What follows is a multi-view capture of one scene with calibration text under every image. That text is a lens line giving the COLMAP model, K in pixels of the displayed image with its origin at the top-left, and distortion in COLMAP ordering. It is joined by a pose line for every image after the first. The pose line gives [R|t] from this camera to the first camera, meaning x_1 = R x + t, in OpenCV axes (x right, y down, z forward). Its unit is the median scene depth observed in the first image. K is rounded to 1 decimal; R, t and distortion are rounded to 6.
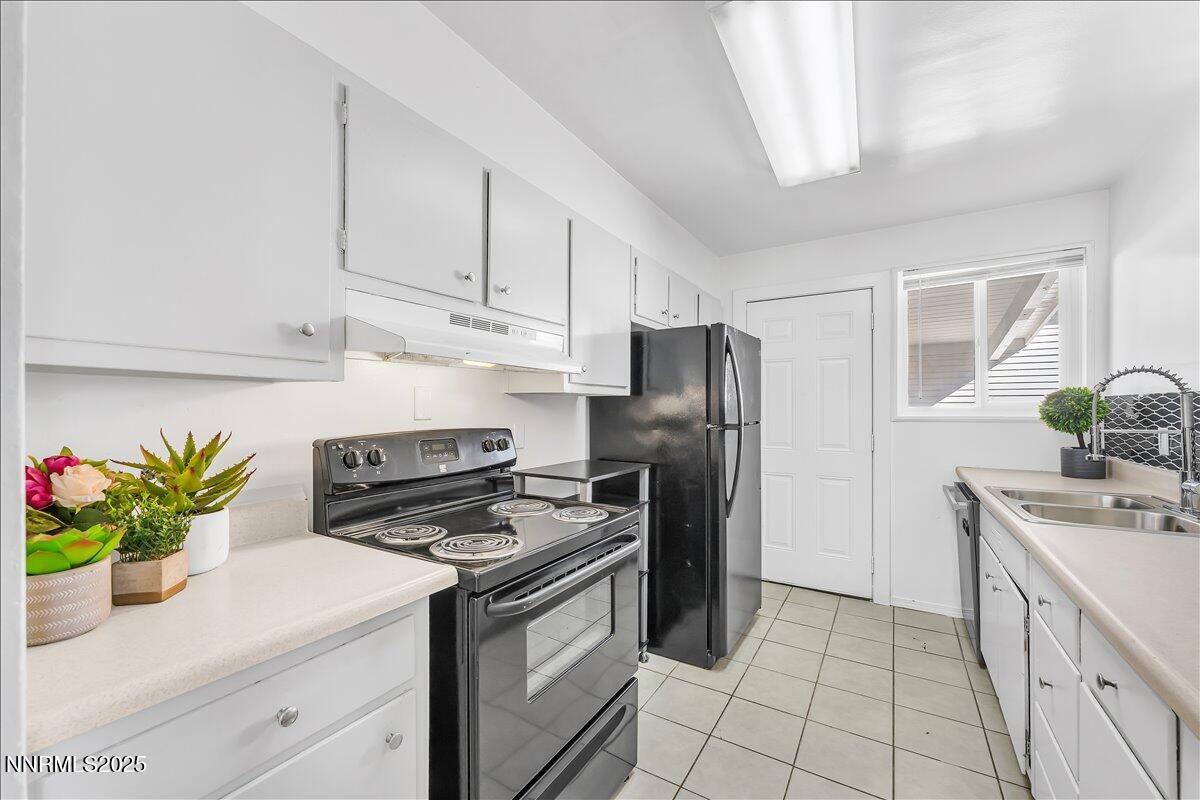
lens RADIAL K [[485.1, 0, 600.0], [0, 485.1, 400.0], [0, 0, 1]] dist [-0.000634, 0.000119]
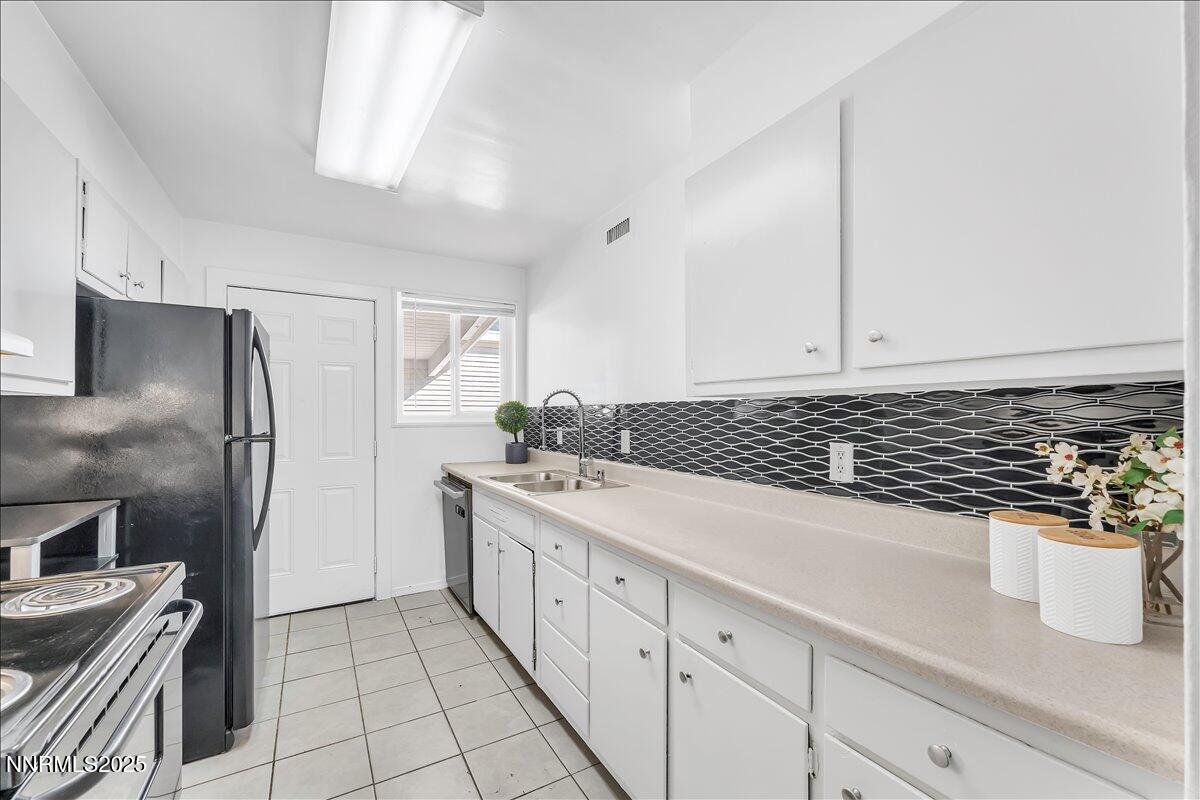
lens RADIAL K [[482.1, 0, 597.4], [0, 482.1, 405.6], [0, 0, 1]] dist [-0.000474, -0.000041]
pose [[0.476801, 0.016806, 0.878851, -0.165096], [-0.013584, 0.999839, -0.011750, 0.001337], [-0.878907, -0.006336, 0.476952, 0.102308]]
